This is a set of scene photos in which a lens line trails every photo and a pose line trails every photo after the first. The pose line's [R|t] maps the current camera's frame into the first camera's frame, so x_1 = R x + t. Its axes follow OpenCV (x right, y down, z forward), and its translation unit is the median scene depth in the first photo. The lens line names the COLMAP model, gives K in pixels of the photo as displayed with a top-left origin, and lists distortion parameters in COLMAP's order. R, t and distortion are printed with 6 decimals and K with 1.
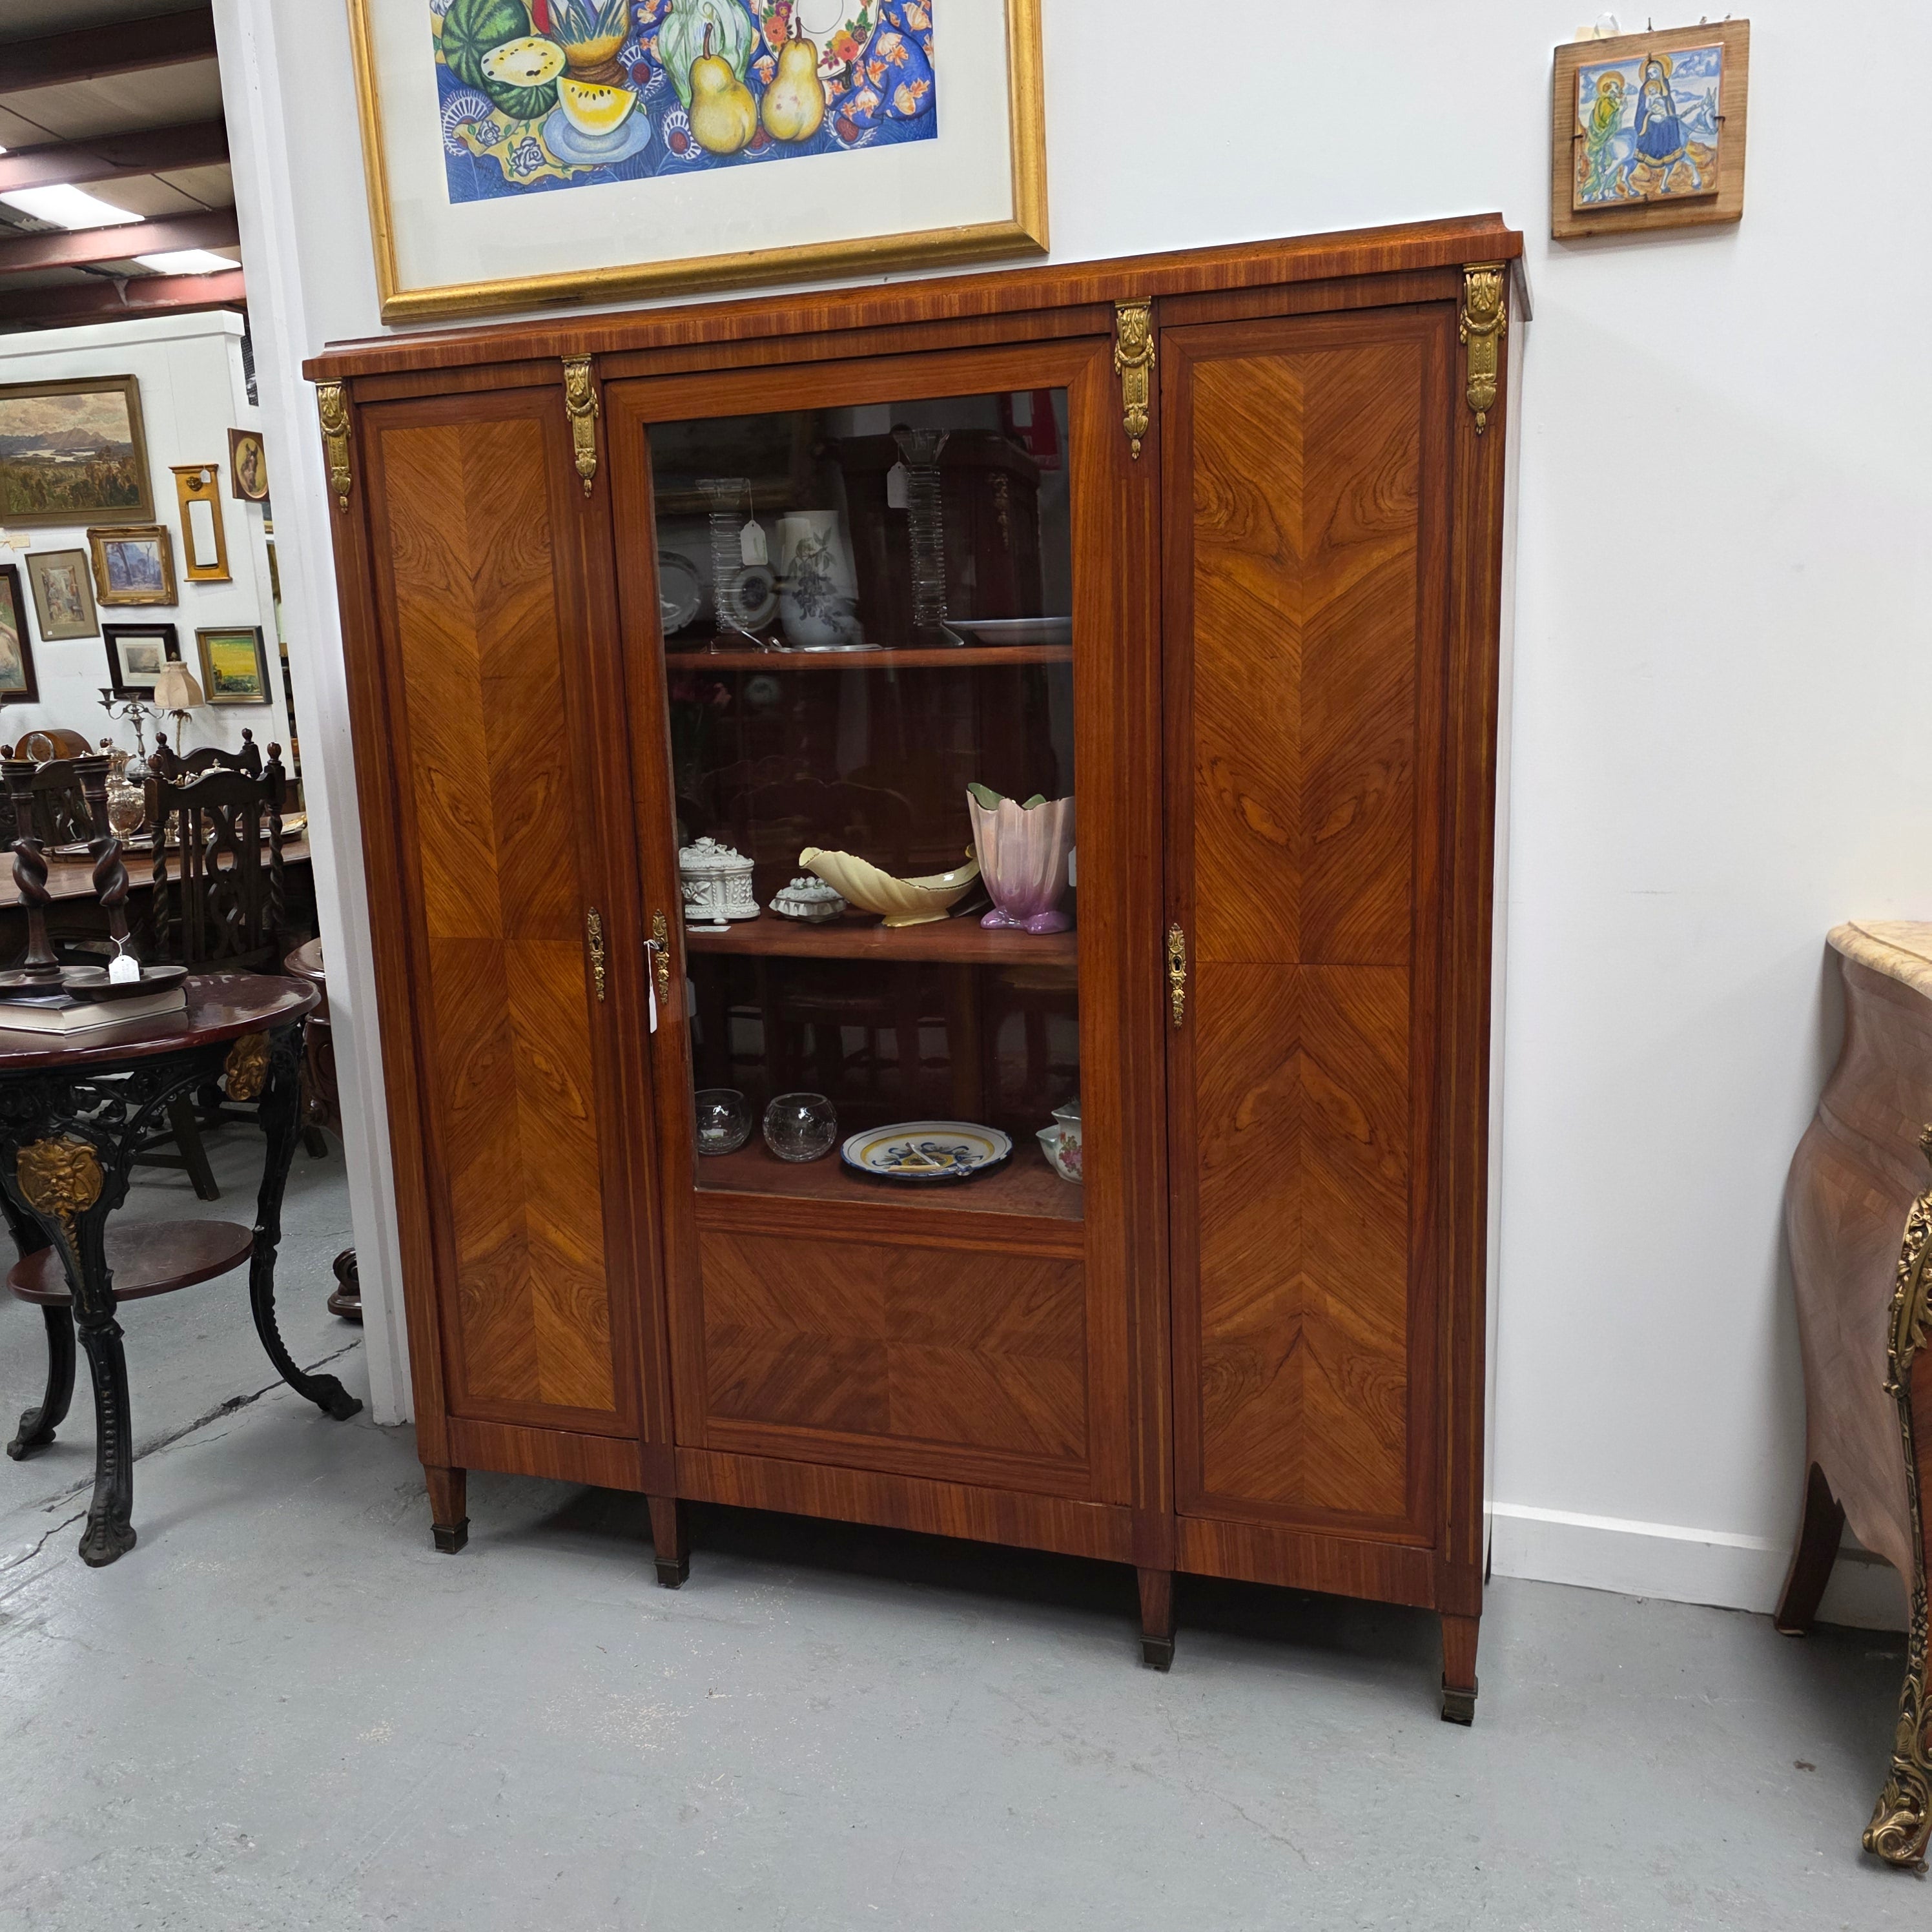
lens RADIAL K [[1720.9, 0, 976.2], [0, 1720.9, 978.6], [0, 0, 1]] dist [0.063125, -0.072475]
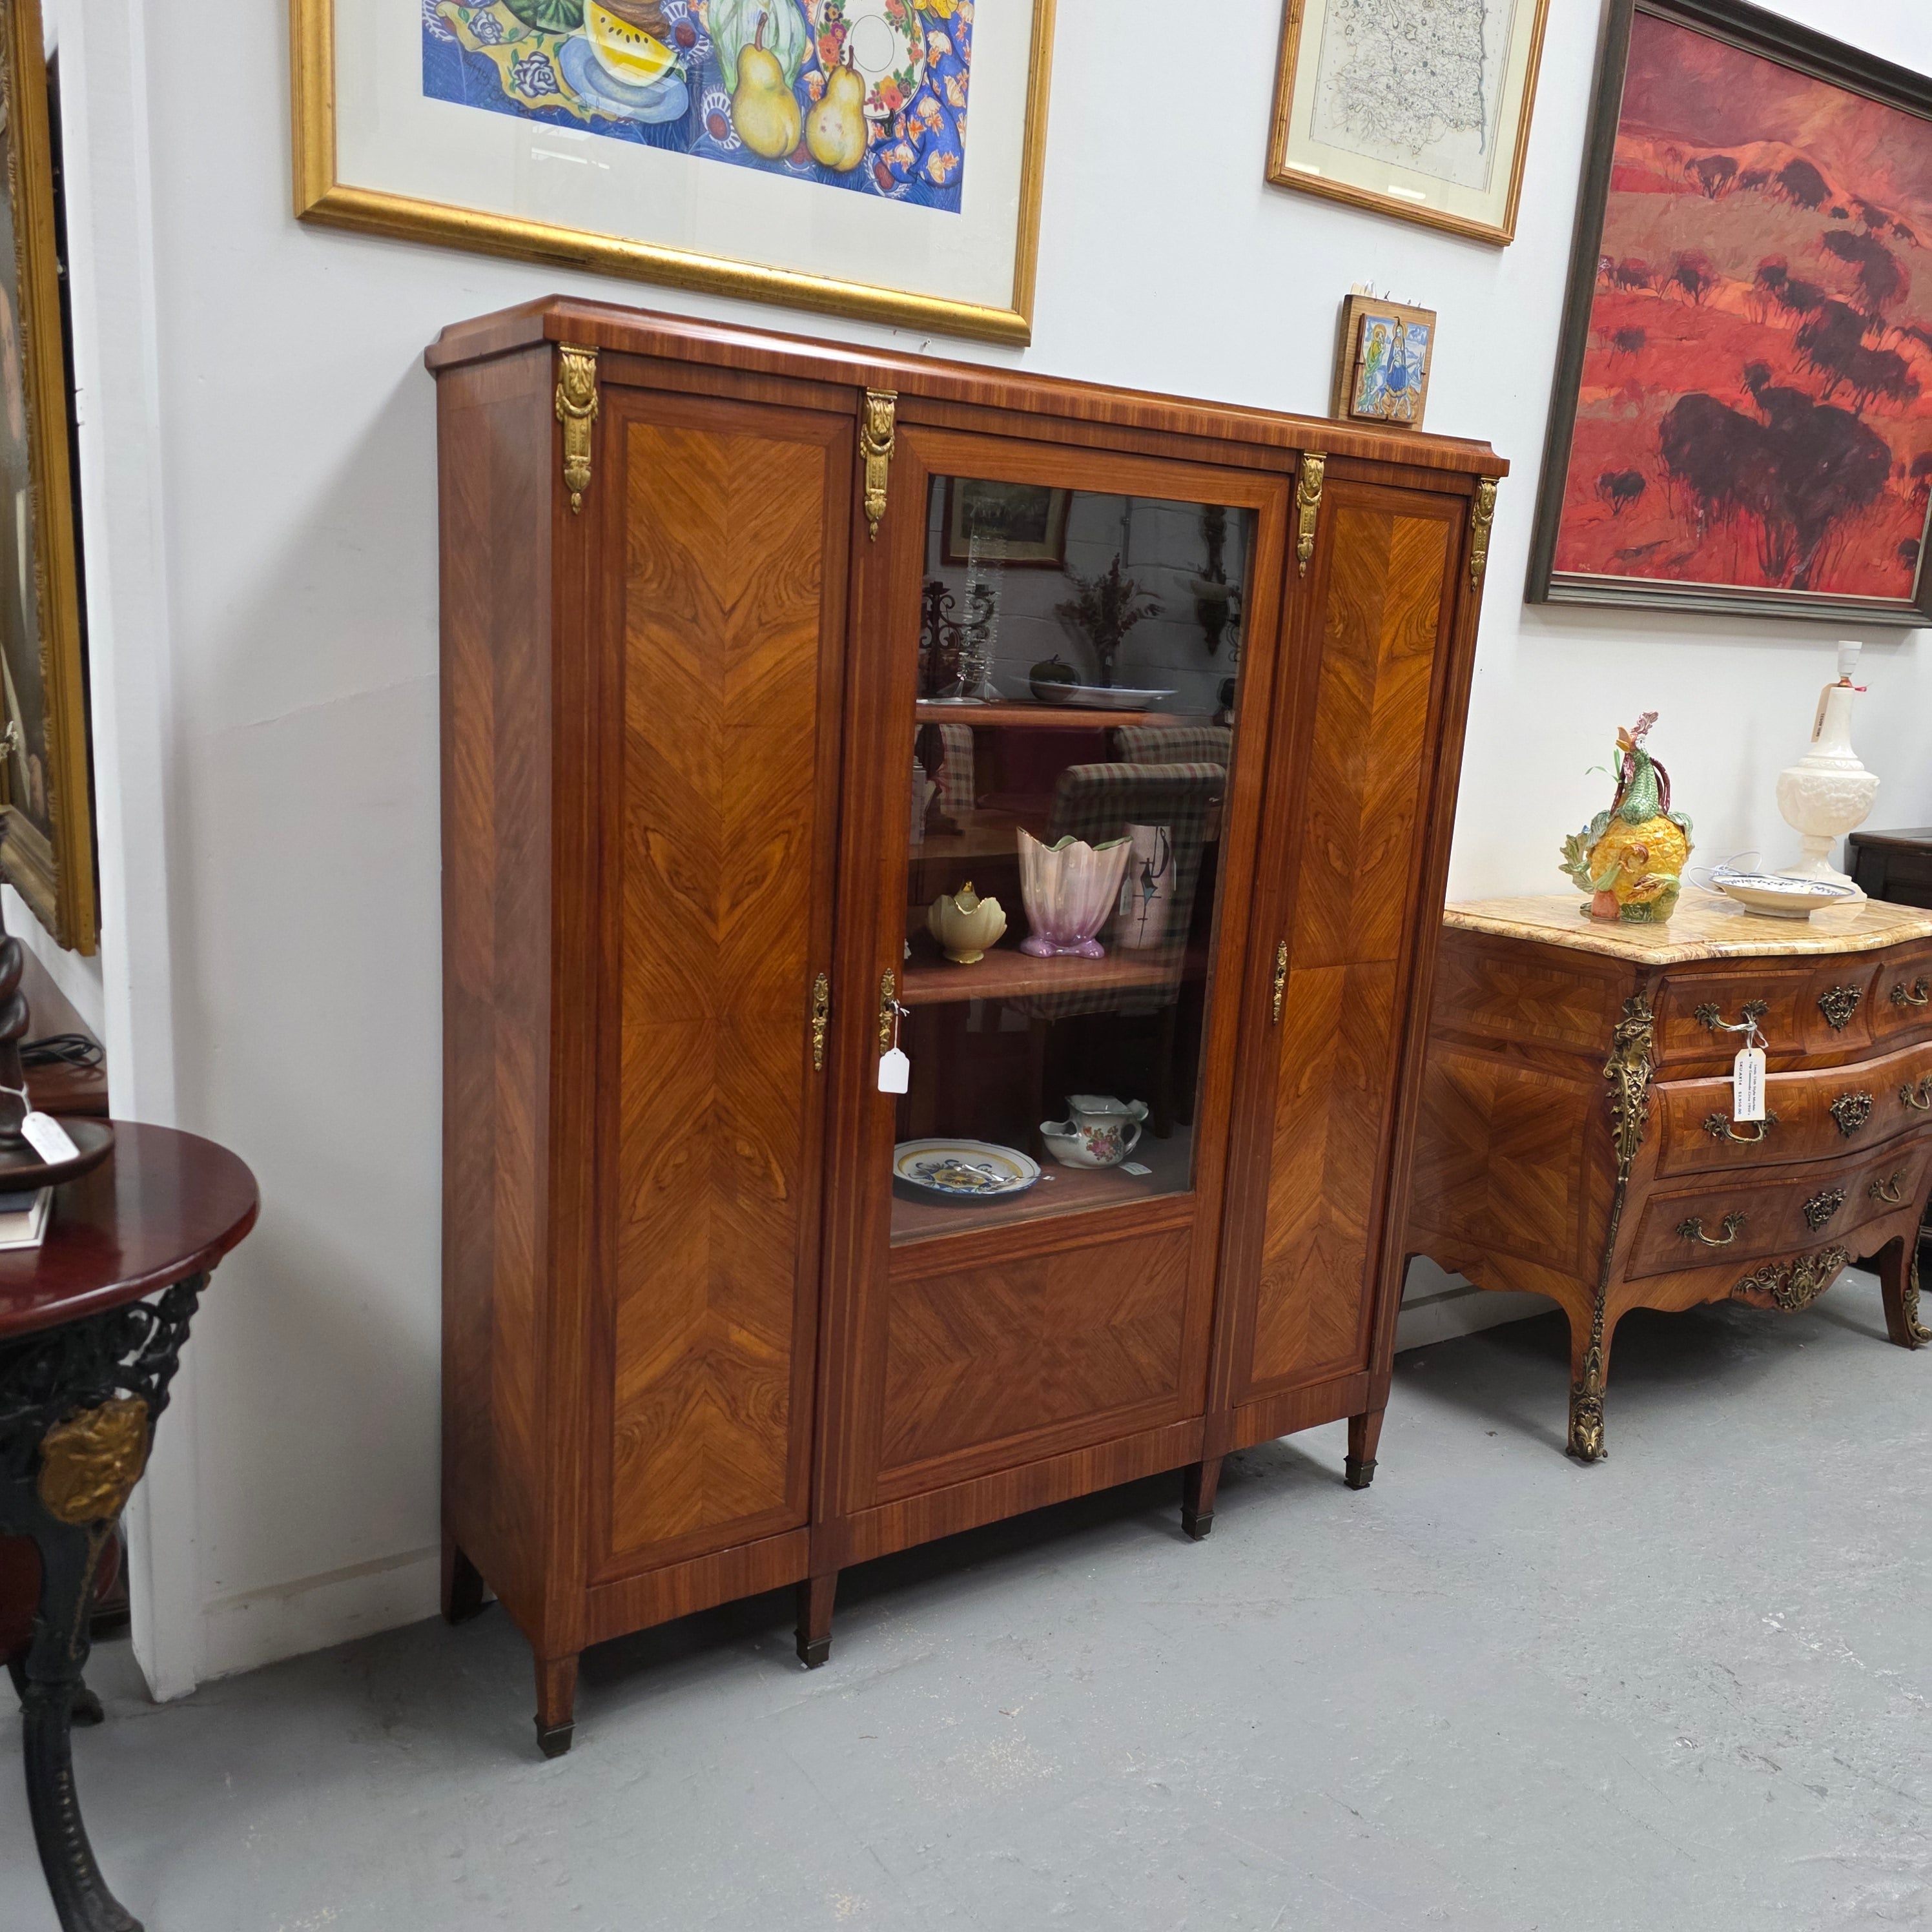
lens RADIAL K [[1716.0, 0, 944.4], [0, 1716.0, 988.2], [0, 0, 1]] dist [0.077999, -0.089981]
pose [[0.597807, -0.102728, 0.795031, -0.921548], [0.070720, 0.994647, 0.075344, -0.098008], [-0.798515, 0.011183, 0.601872, 0.384450]]
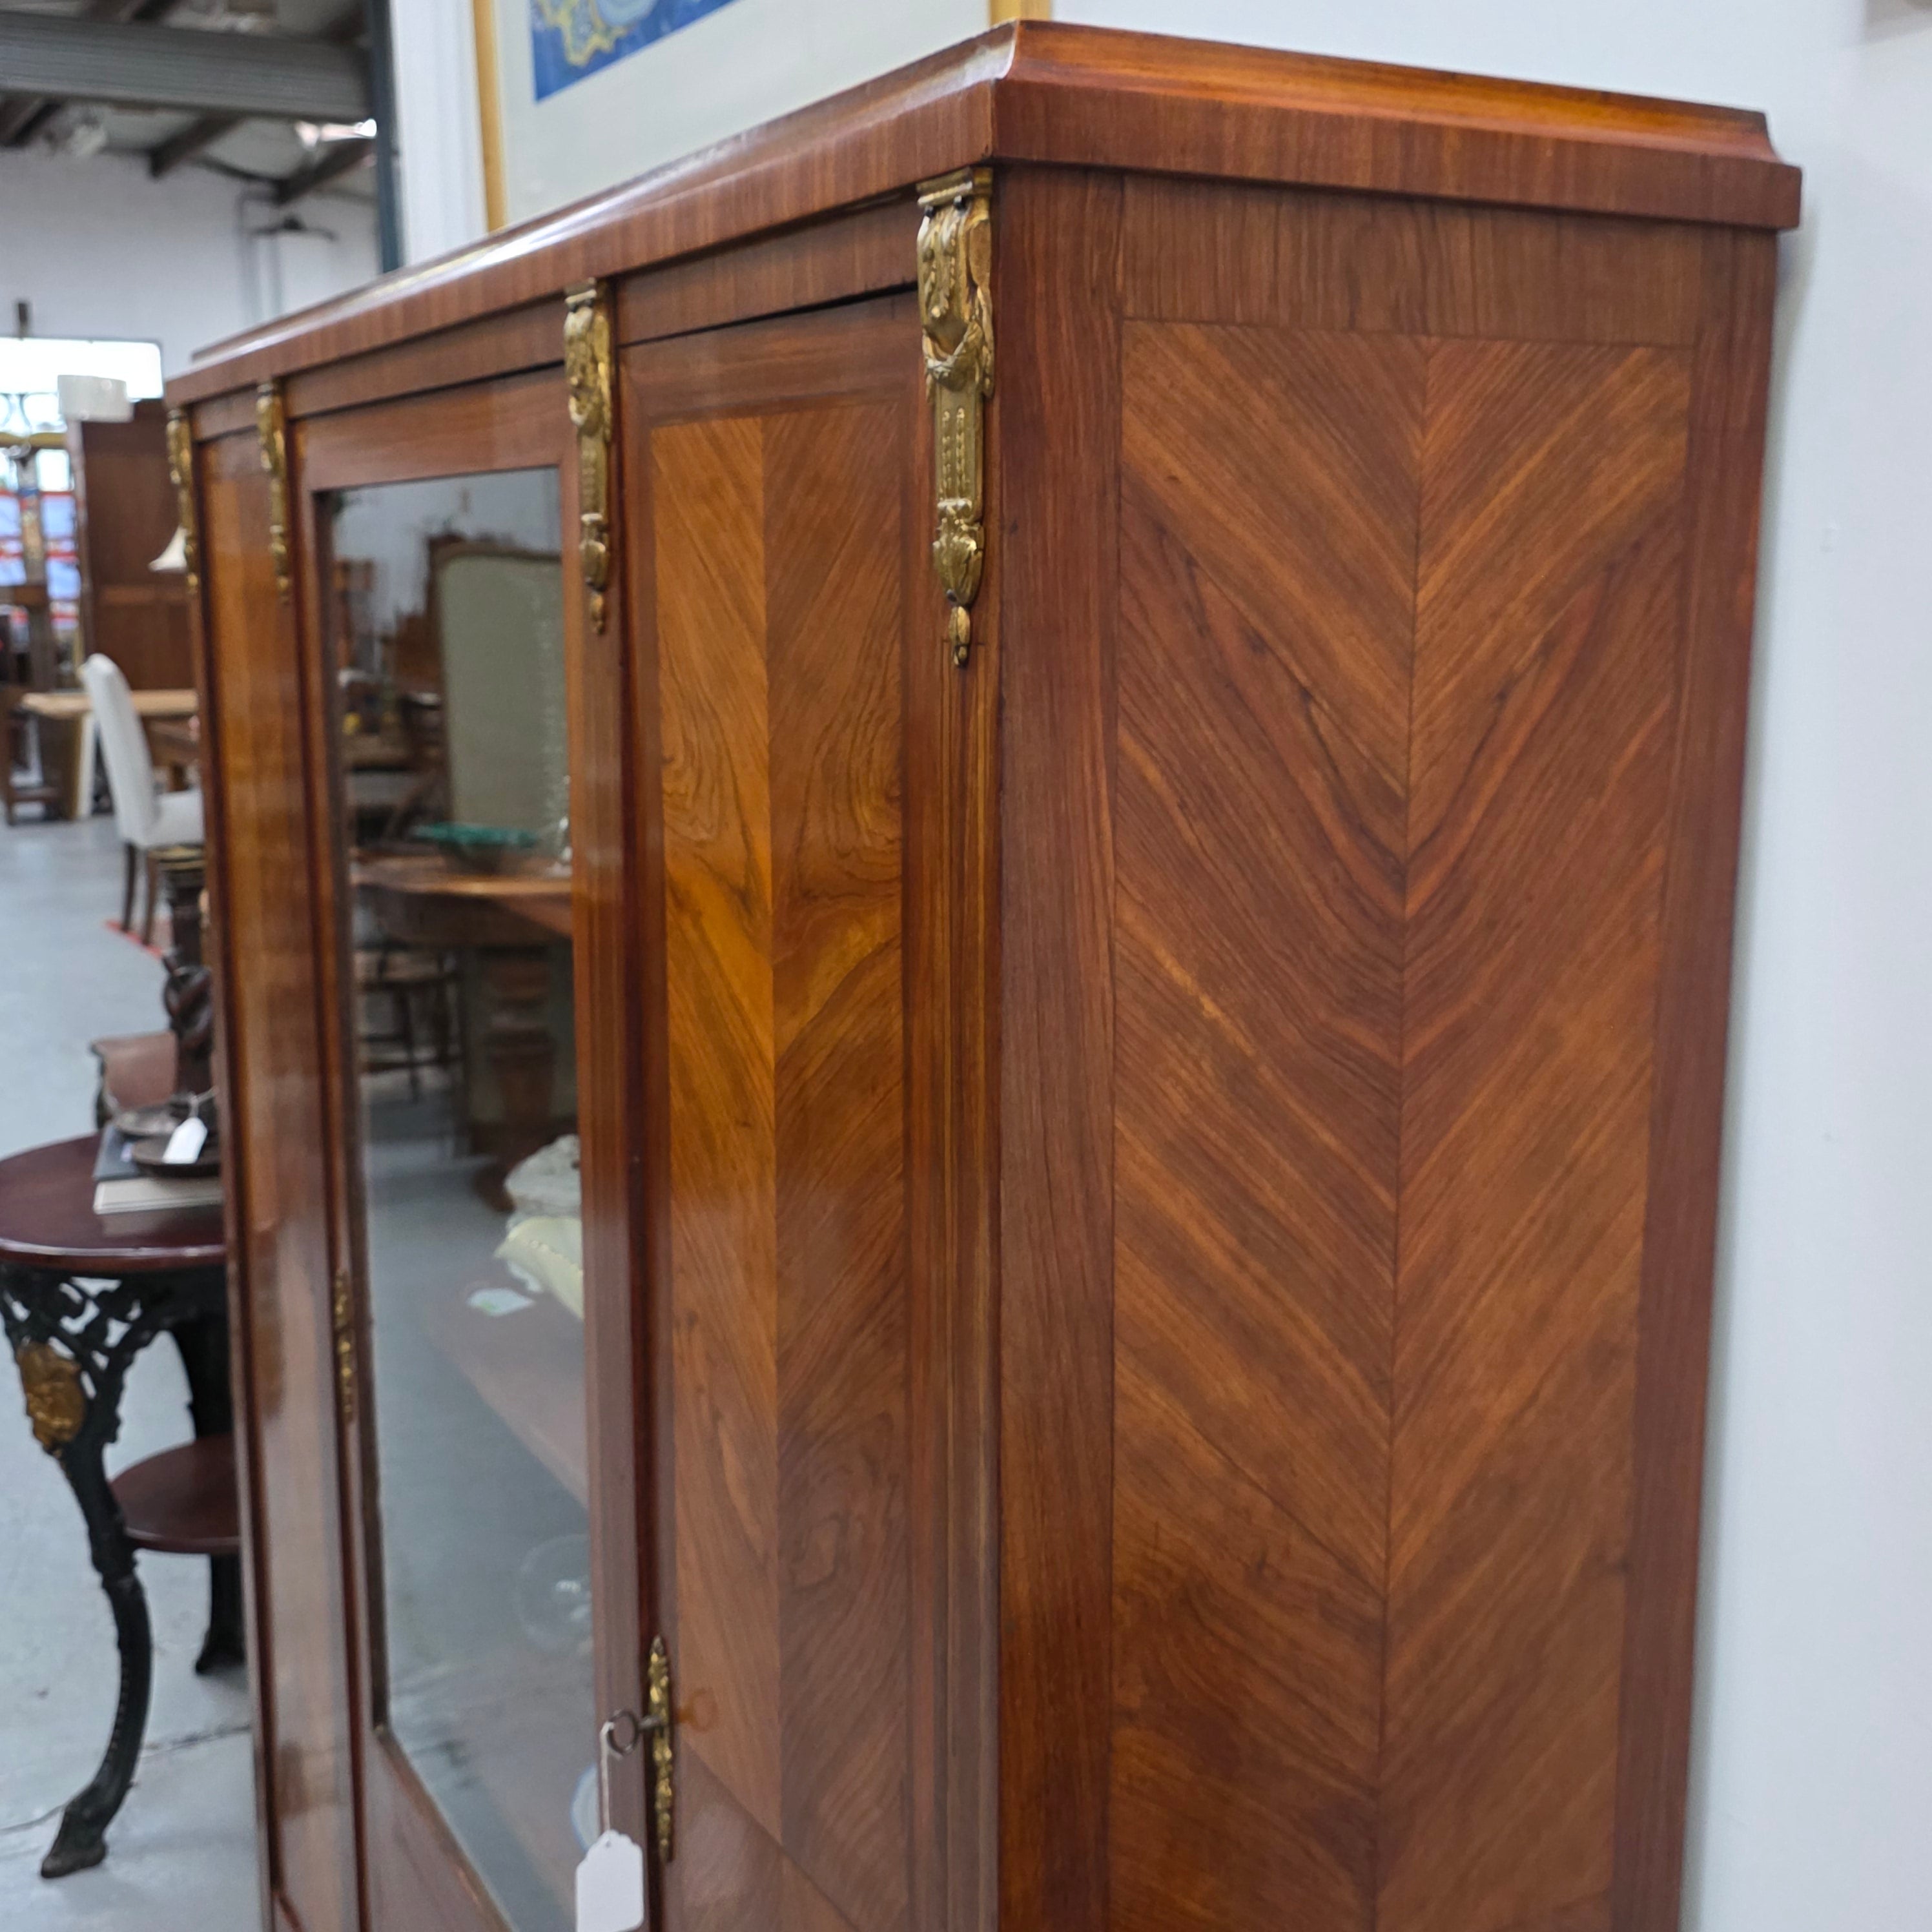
lens RADIAL K [[2243.1, 0, 966.3], [0, 2243.1, 958.4], [0, 0, 1]] dist [0.112508, -0.284669]
pose [[0.745970, 0.149141, -0.649066, 0.468484], [-0.144604, 0.987623, 0.060741, -0.224724], [0.650091, 0.048547, 0.758304, 0.526403]]
